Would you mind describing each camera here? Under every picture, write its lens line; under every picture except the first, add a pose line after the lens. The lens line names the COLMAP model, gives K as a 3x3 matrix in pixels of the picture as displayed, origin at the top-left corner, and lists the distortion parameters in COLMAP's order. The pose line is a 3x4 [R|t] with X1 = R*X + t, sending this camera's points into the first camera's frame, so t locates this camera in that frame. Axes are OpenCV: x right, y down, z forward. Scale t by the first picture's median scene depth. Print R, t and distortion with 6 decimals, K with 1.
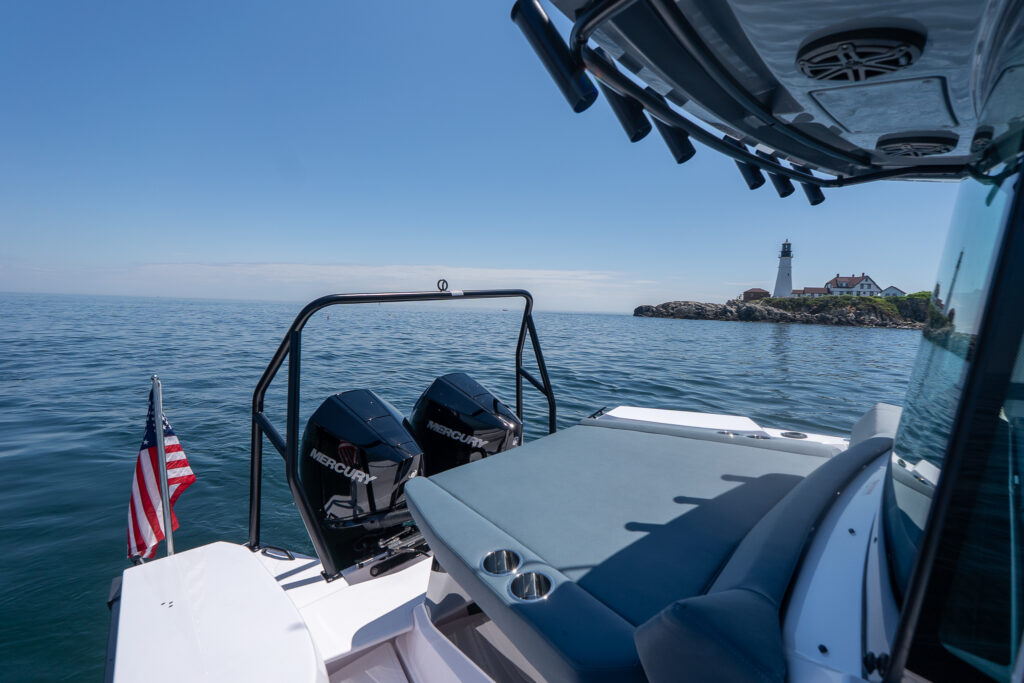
lens RADIAL K [[436.9, 0, 510.0], [0, 436.9, 339.3], [0, 0, 1]] dist [-0.000265, -0.000187]
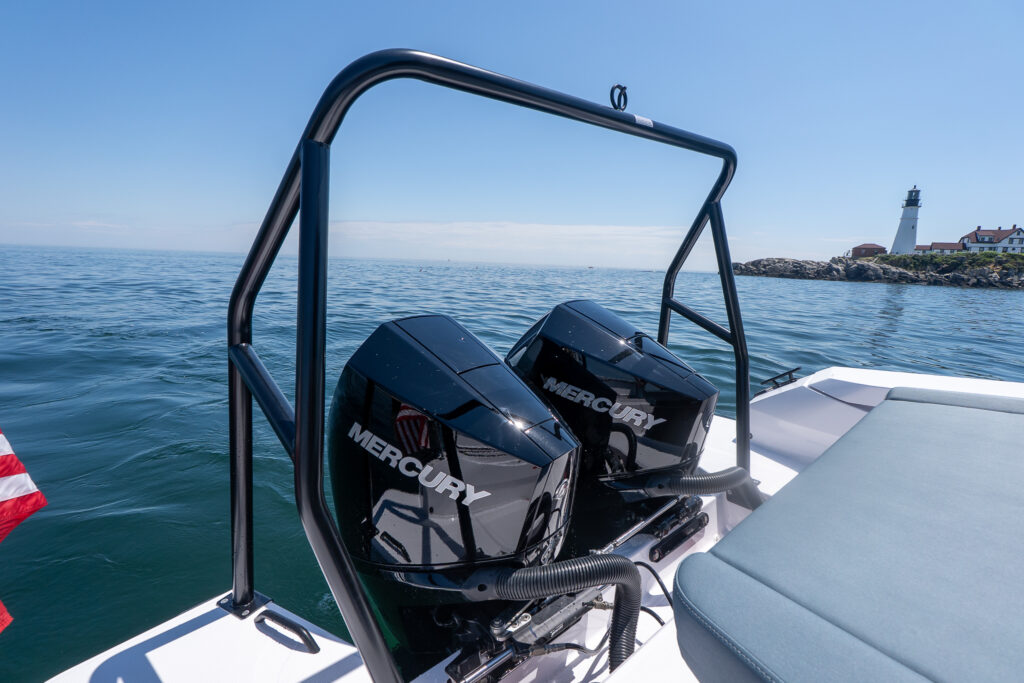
lens RADIAL K [[432.9, 0, 511.3], [0, 432.9, 335.9], [0, 0, 1]] dist [-0.003724, -0.000432]
pose [[0.988329, 0.033454, -0.148614, -0.195639], [-0.020360, 0.995844, 0.088768, 0.097532], [0.150966, -0.084706, 0.984903, 0.512214]]
